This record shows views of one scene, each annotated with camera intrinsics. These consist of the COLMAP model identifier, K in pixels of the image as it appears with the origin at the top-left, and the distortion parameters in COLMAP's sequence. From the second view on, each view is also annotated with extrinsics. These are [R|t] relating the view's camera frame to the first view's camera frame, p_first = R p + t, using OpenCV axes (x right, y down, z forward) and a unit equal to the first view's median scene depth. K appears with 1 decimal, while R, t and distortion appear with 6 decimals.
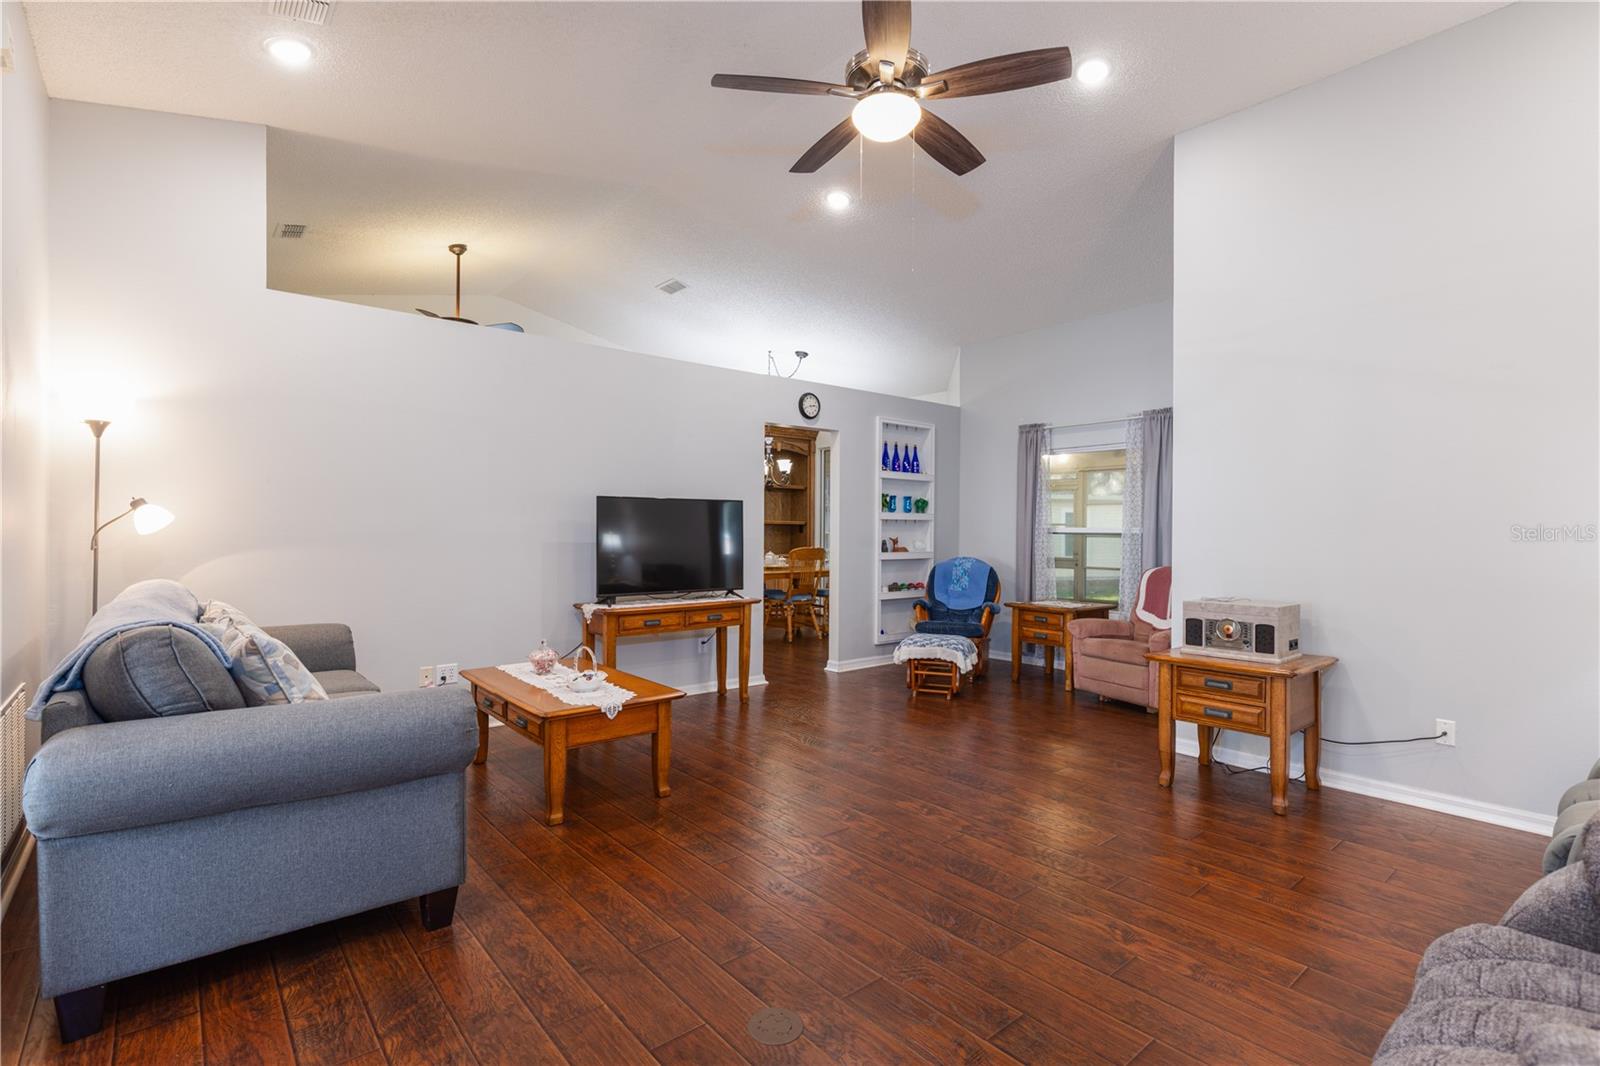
lens RADIAL K [[751.1, 0, 795.5], [0, 751.1, 532.4], [0, 0, 1]] dist [0.000305, -0.000151]
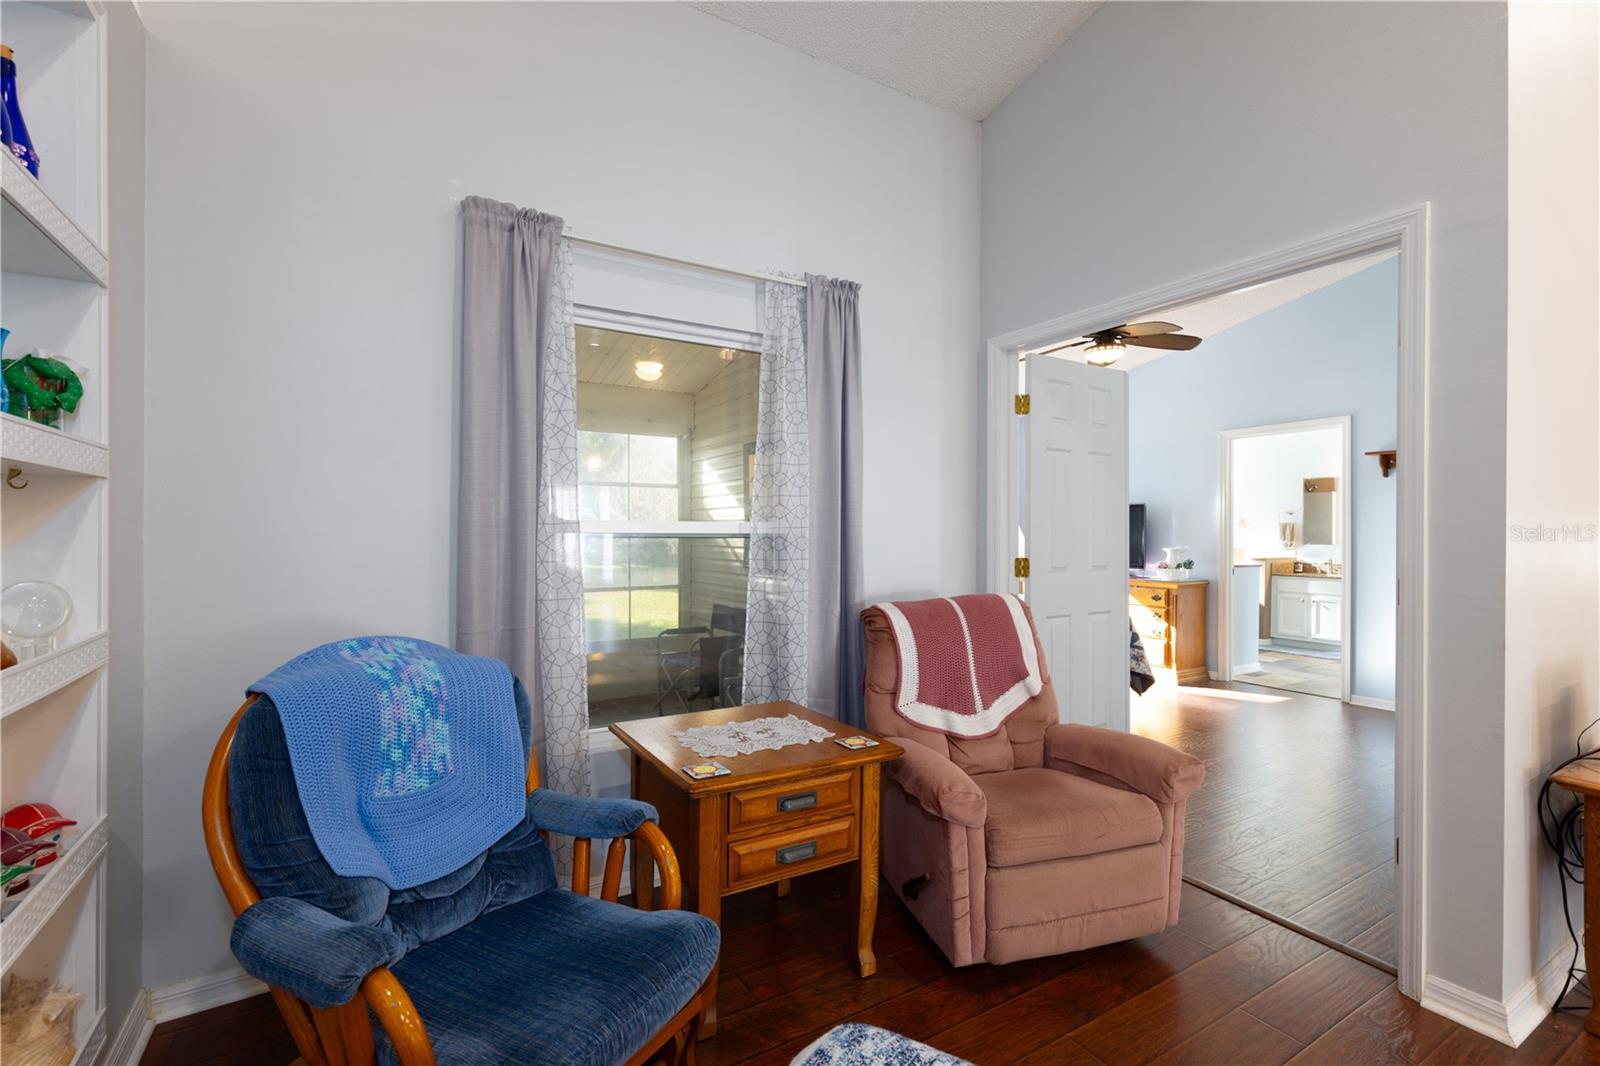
lens RADIAL K [[717.4, 0, 803.6], [0, 717.4, 532.3], [0, 0, 1]] dist [0.010639, -0.001139]
pose [[0.143856, -0.004646, 0.989588, 0.018018], [0.001302, 0.999989, 0.004505, -0.001726], [-0.989598, 0.000640, 0.143860, 0.852189]]
